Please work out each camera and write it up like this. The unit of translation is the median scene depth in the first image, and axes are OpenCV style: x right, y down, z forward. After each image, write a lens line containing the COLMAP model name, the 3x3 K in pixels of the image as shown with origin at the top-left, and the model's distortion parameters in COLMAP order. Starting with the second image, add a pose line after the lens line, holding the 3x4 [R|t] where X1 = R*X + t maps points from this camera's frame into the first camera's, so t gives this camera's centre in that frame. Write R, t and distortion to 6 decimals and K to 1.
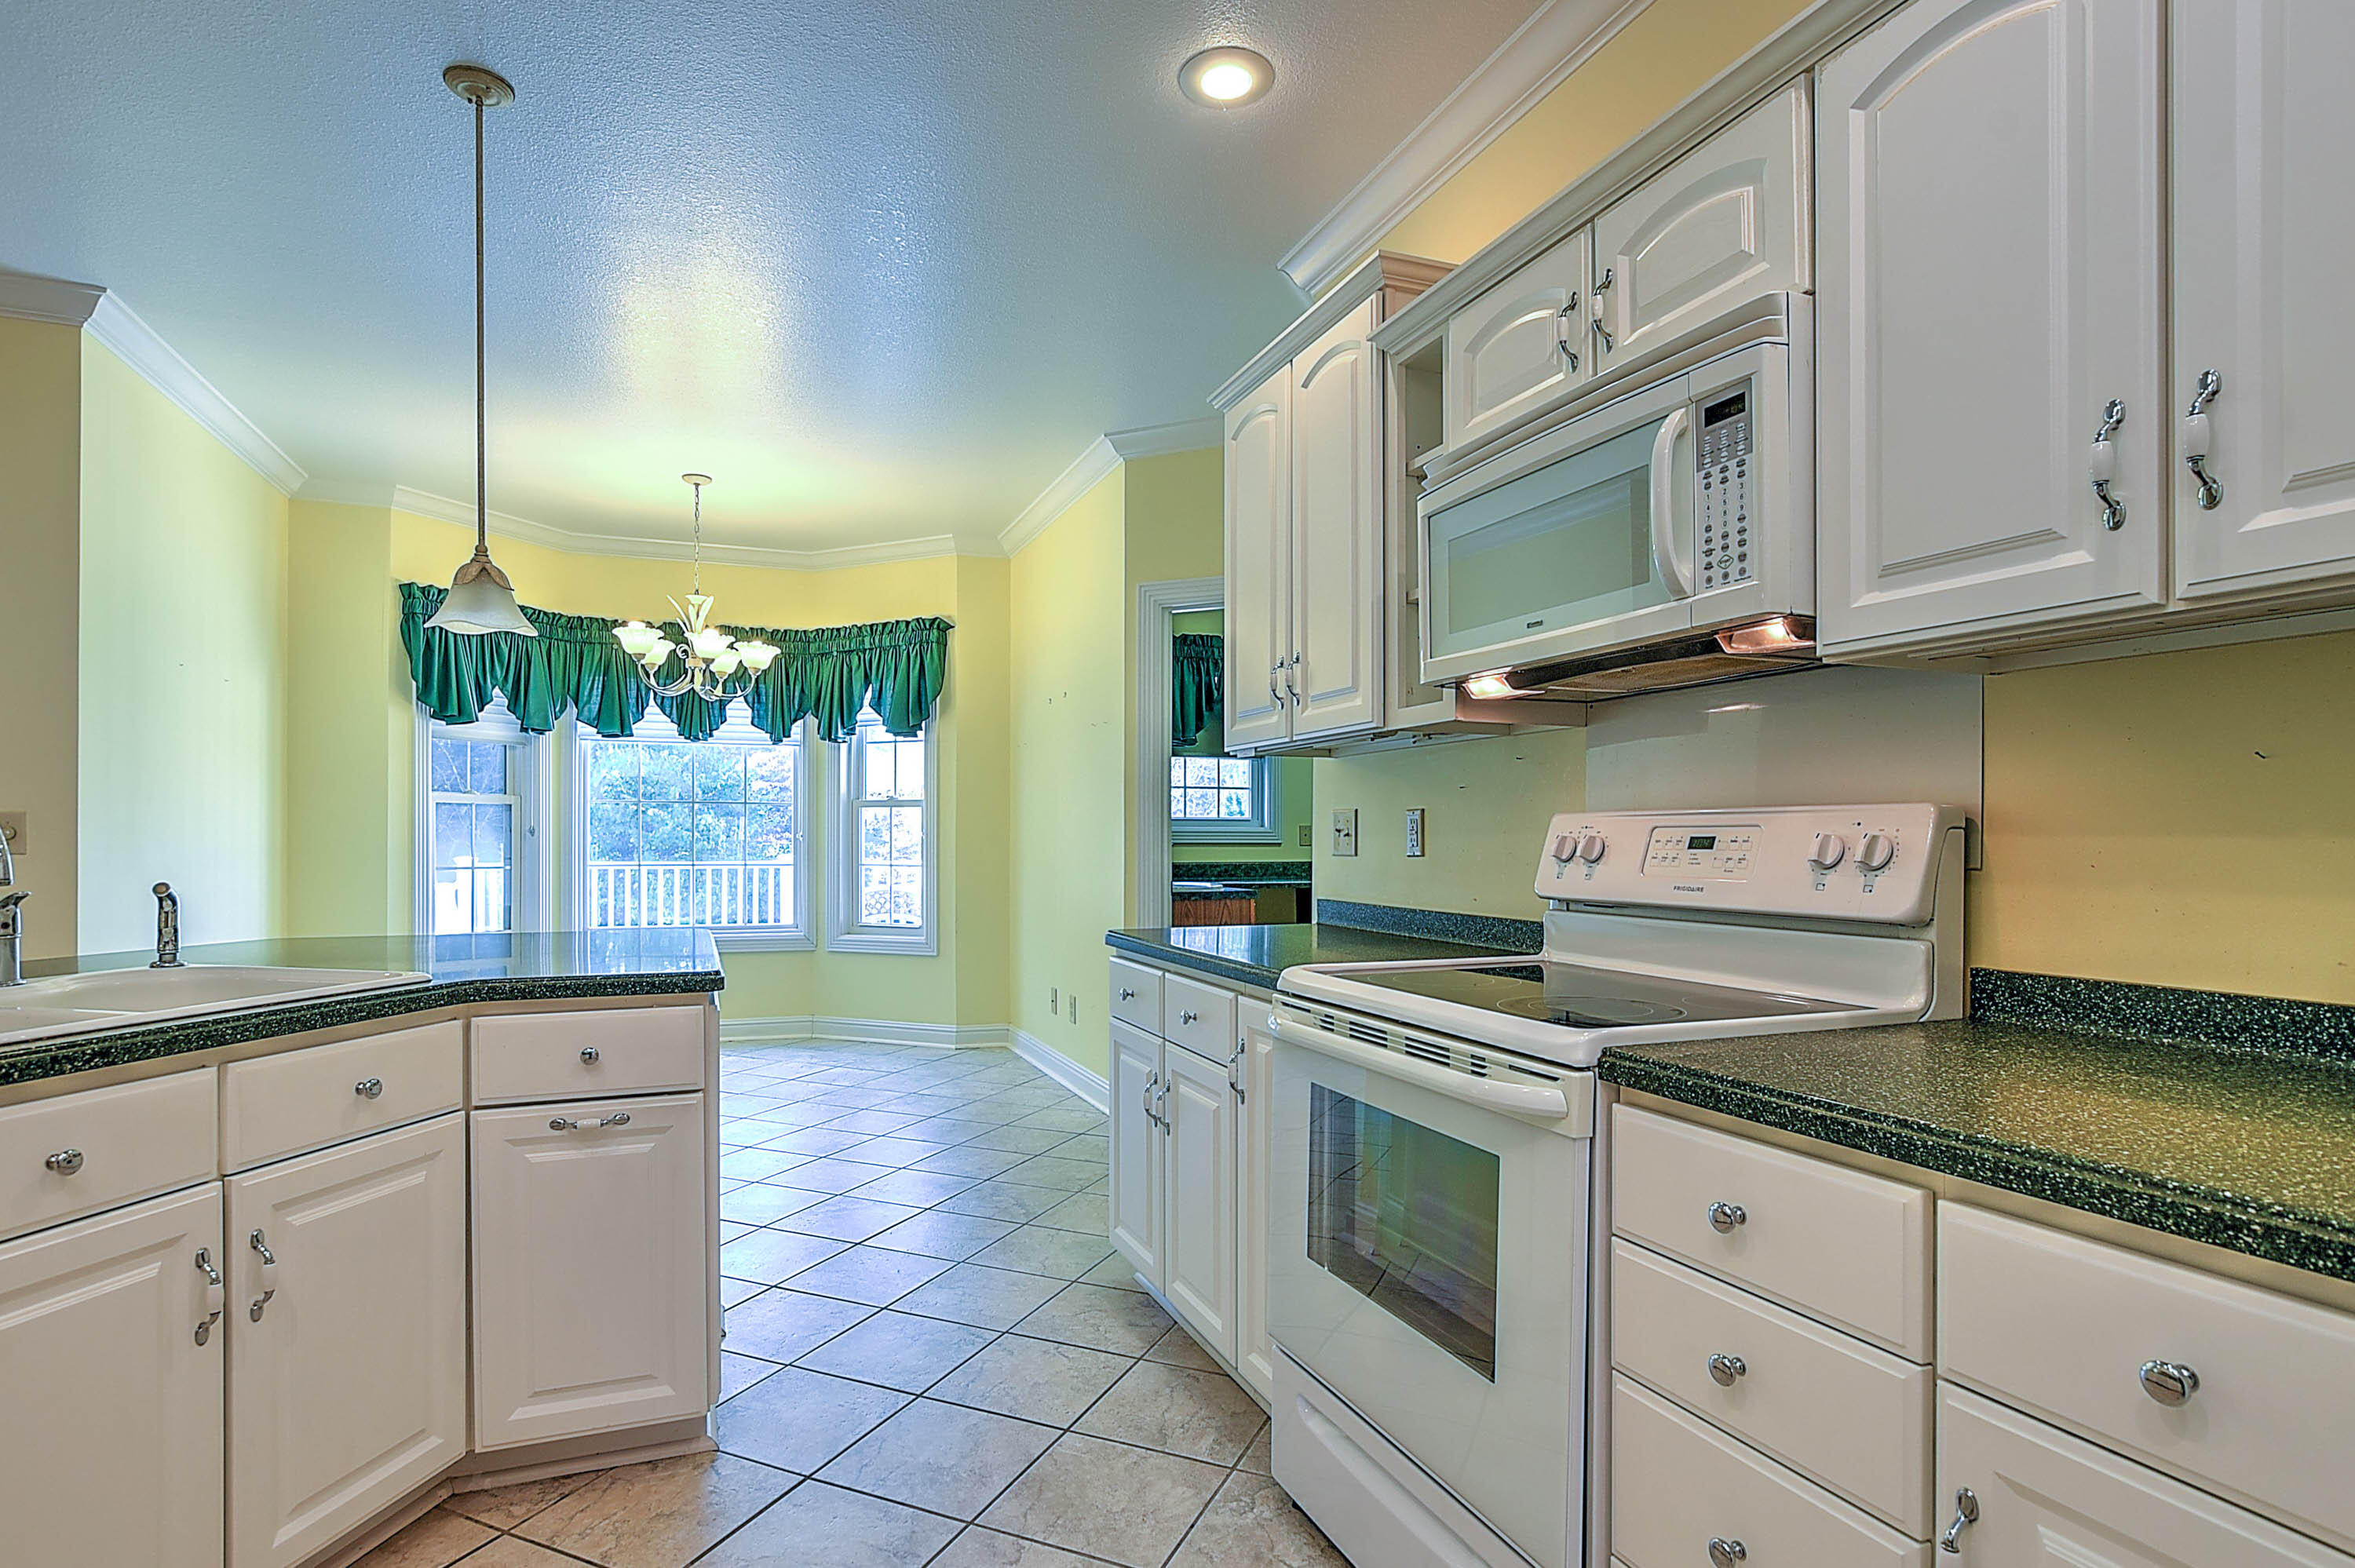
lens RADIAL K [[1186.5, 0, 1141.7], [0, 1186.5, 834.7], [0, 0, 1]] dist [-0.009119, 0.003958]
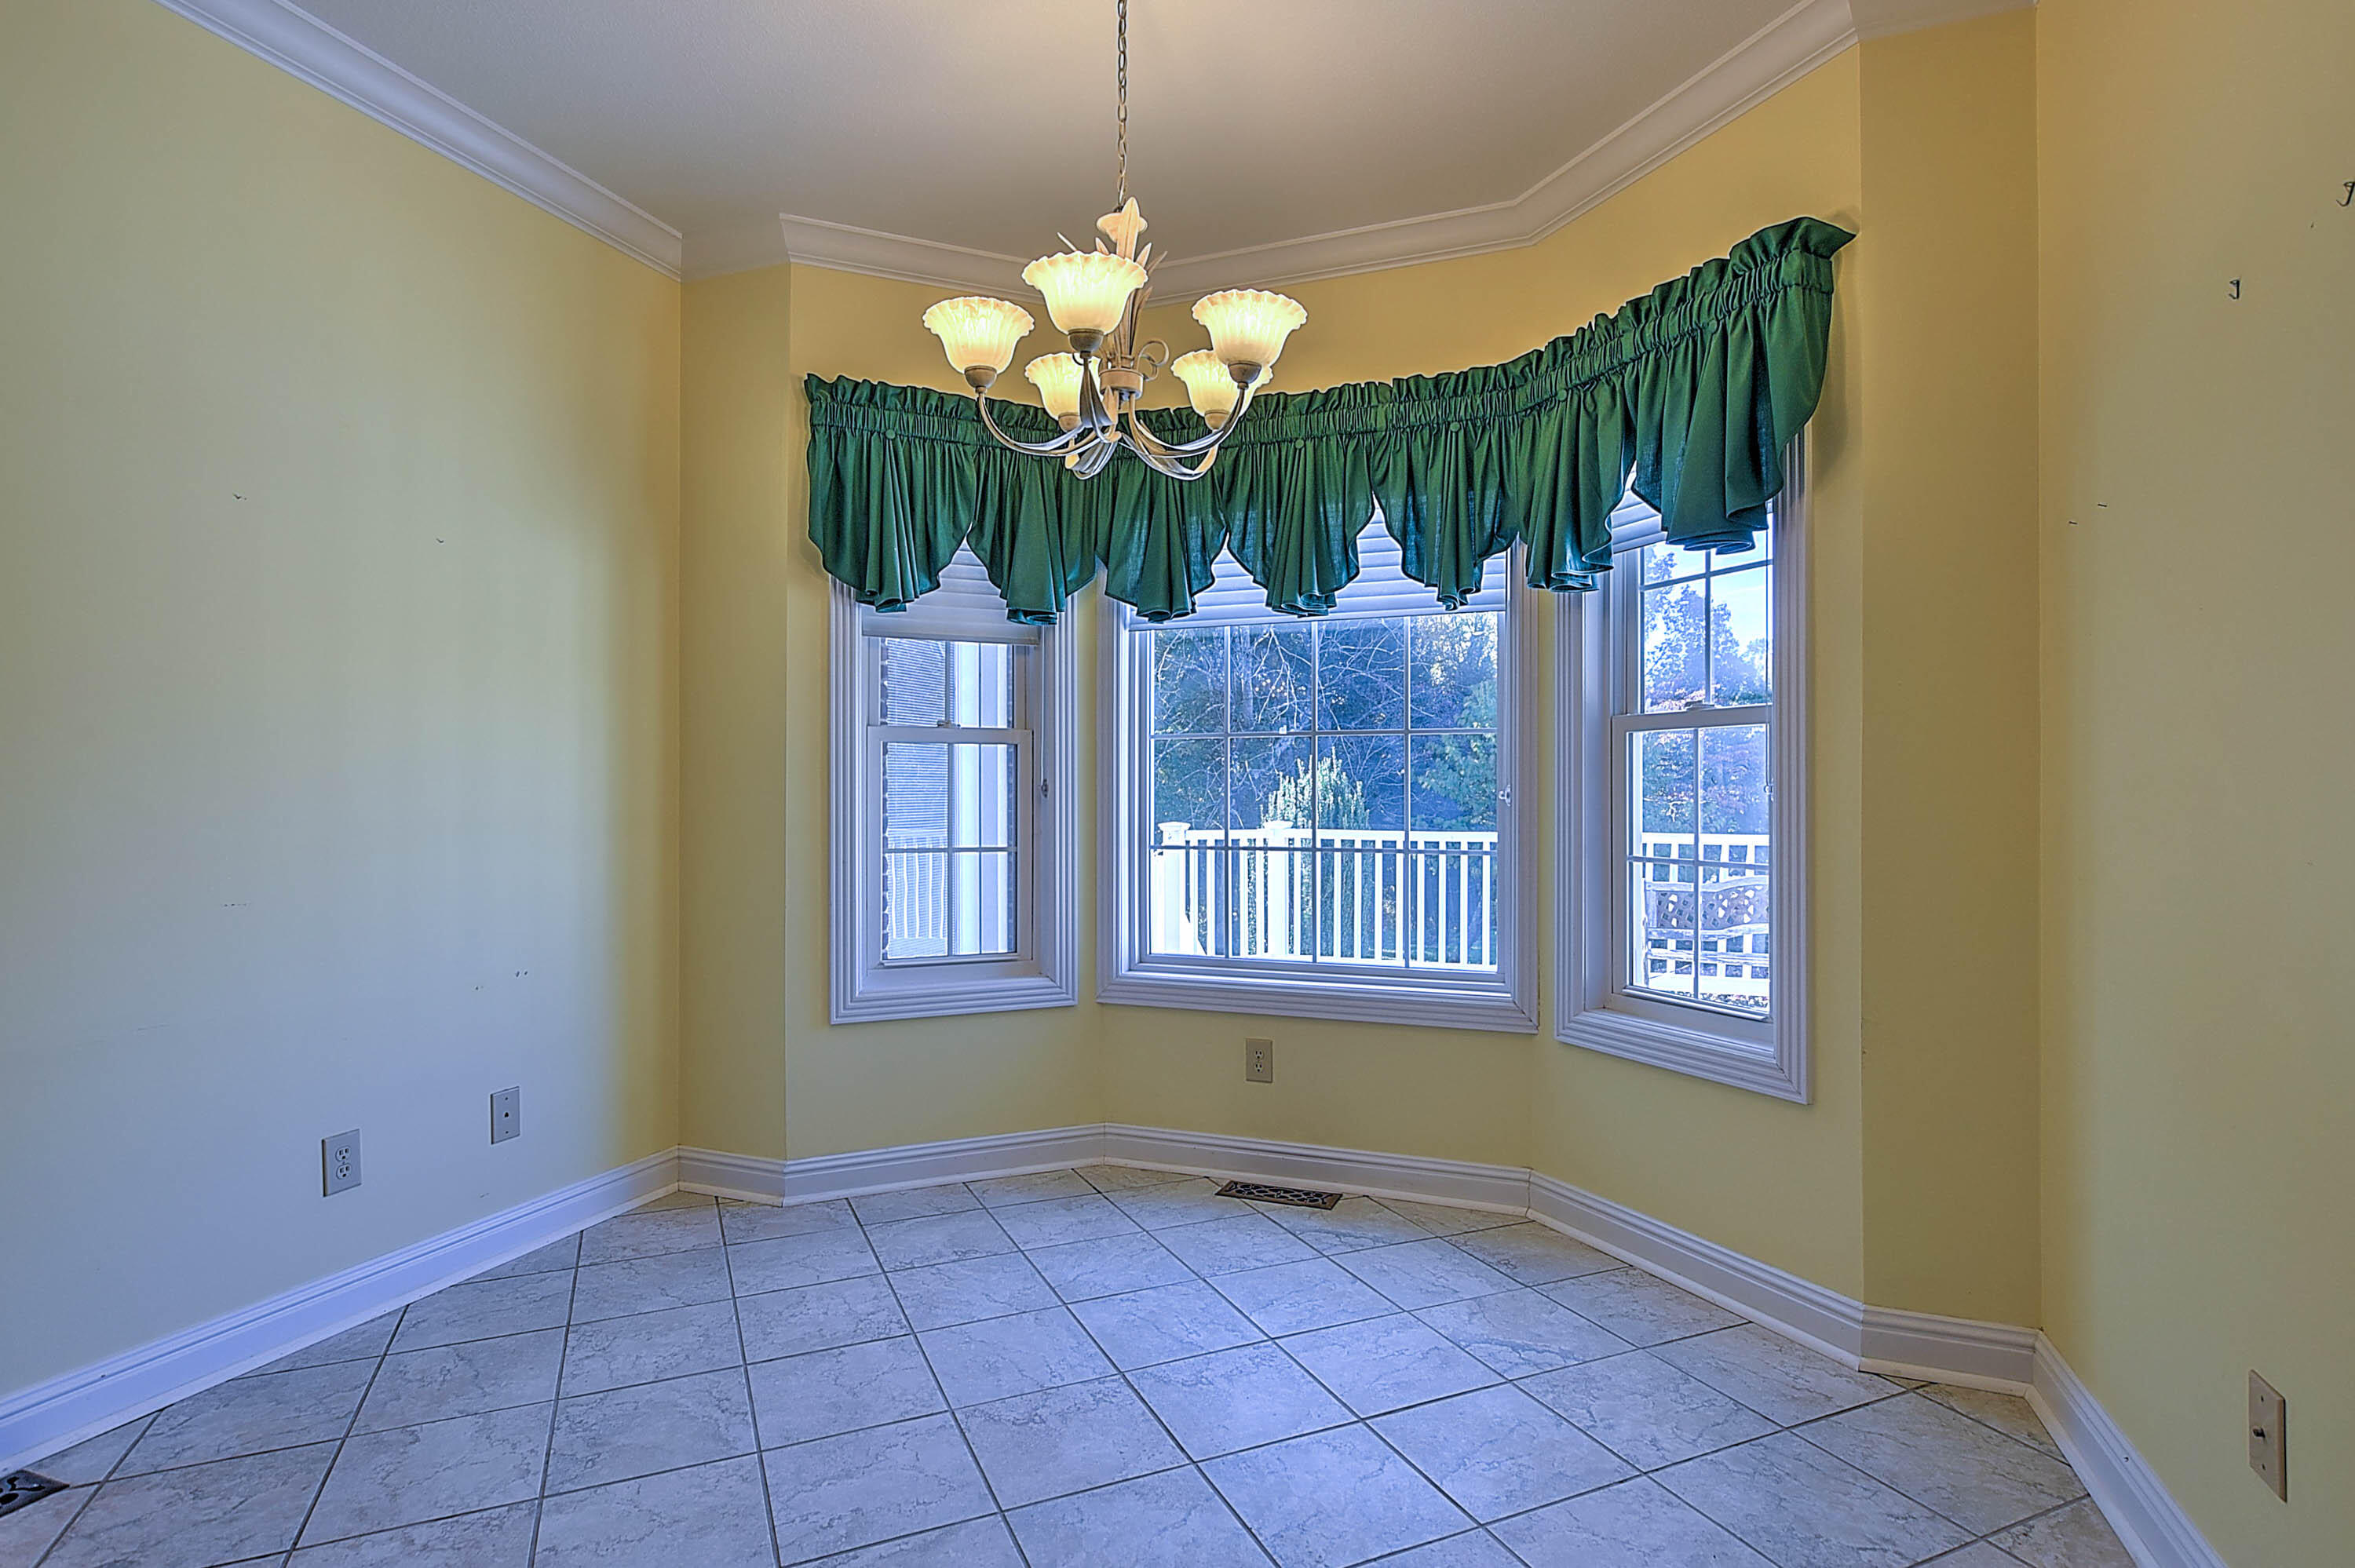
lens RADIAL K [[1186.5, 0, 1158.8], [0, 1186.5, 794.1], [0, 0, 1]] dist [-0.009119, 0.003958]
pose [[0.736699, -0.004604, -0.676205, -0.072326], [0.001747, 0.999986, -0.004904, 0.002994], [0.676218, 0.002432, 0.736698, 0.615090]]
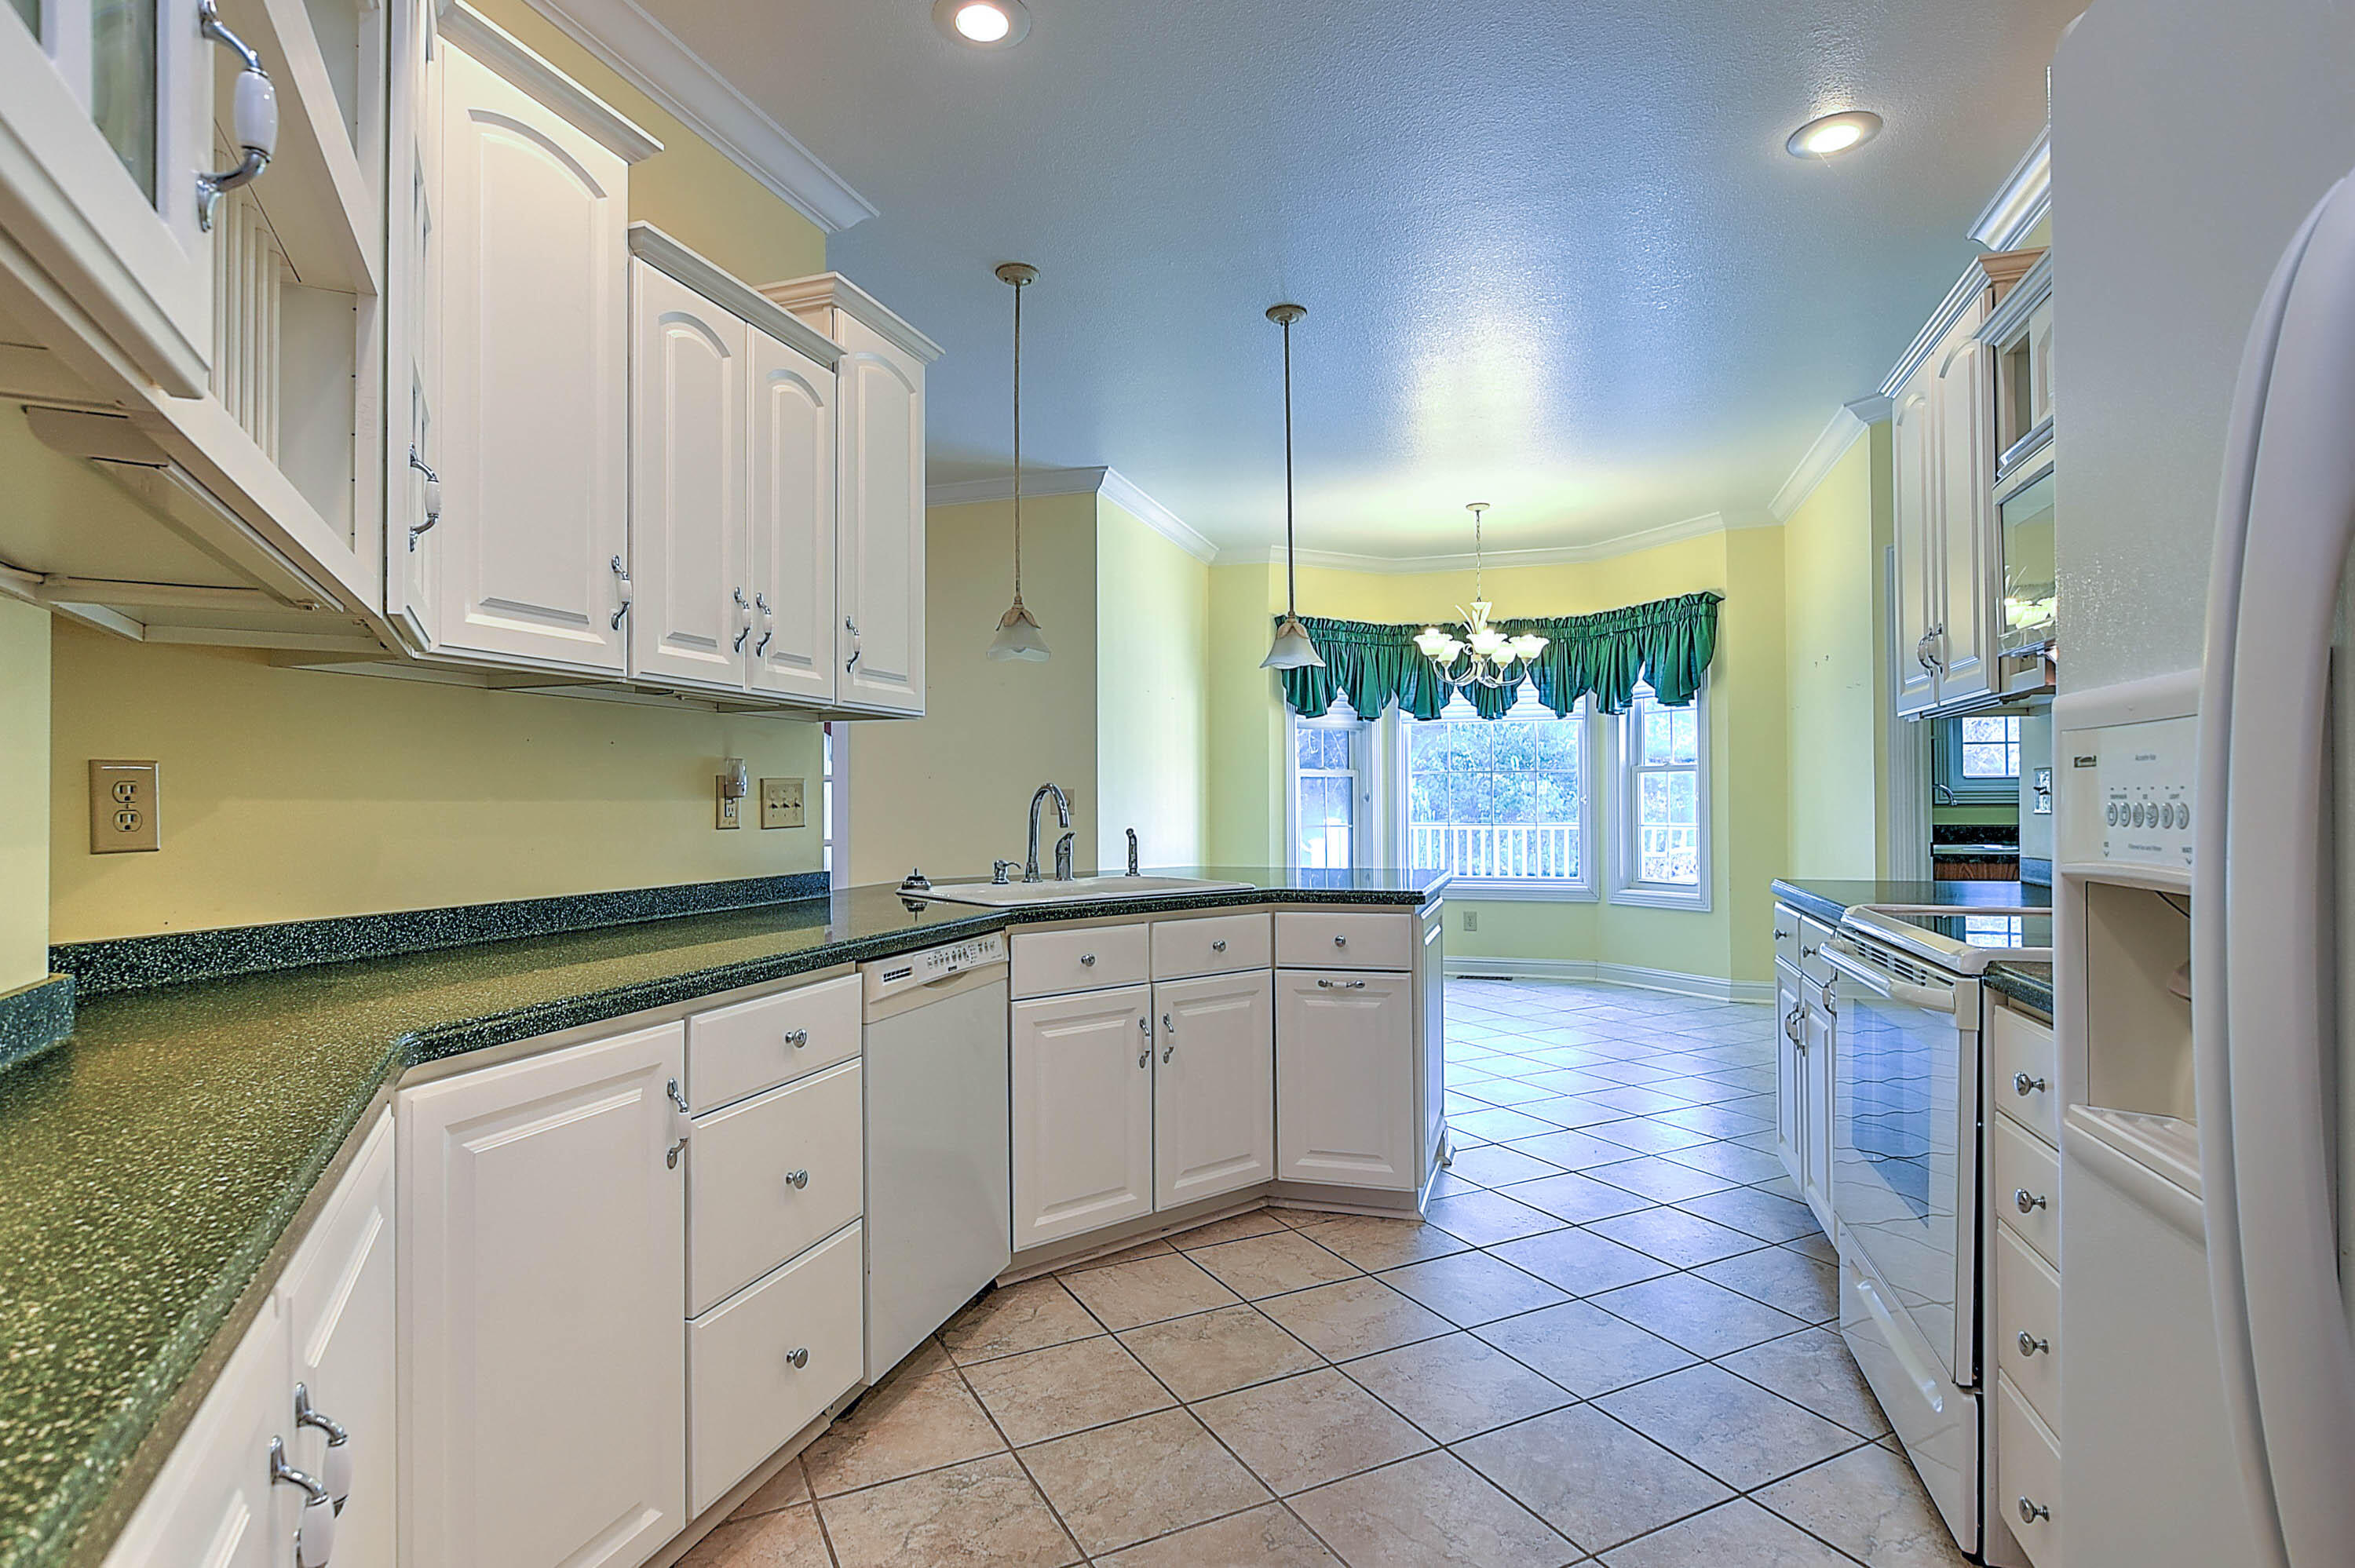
lens RADIAL K [[1186.5, 0, 1172.4], [0, 1186.5, 790.5], [0, 0, 1]] dist [-0.009119, 0.003958]
pose [[0.779938, -0.012739, -0.625727, 0.121747], [0.007829, 0.999913, -0.010599, 0.001155], [0.625807, 0.003367, 0.779970, -0.126907]]
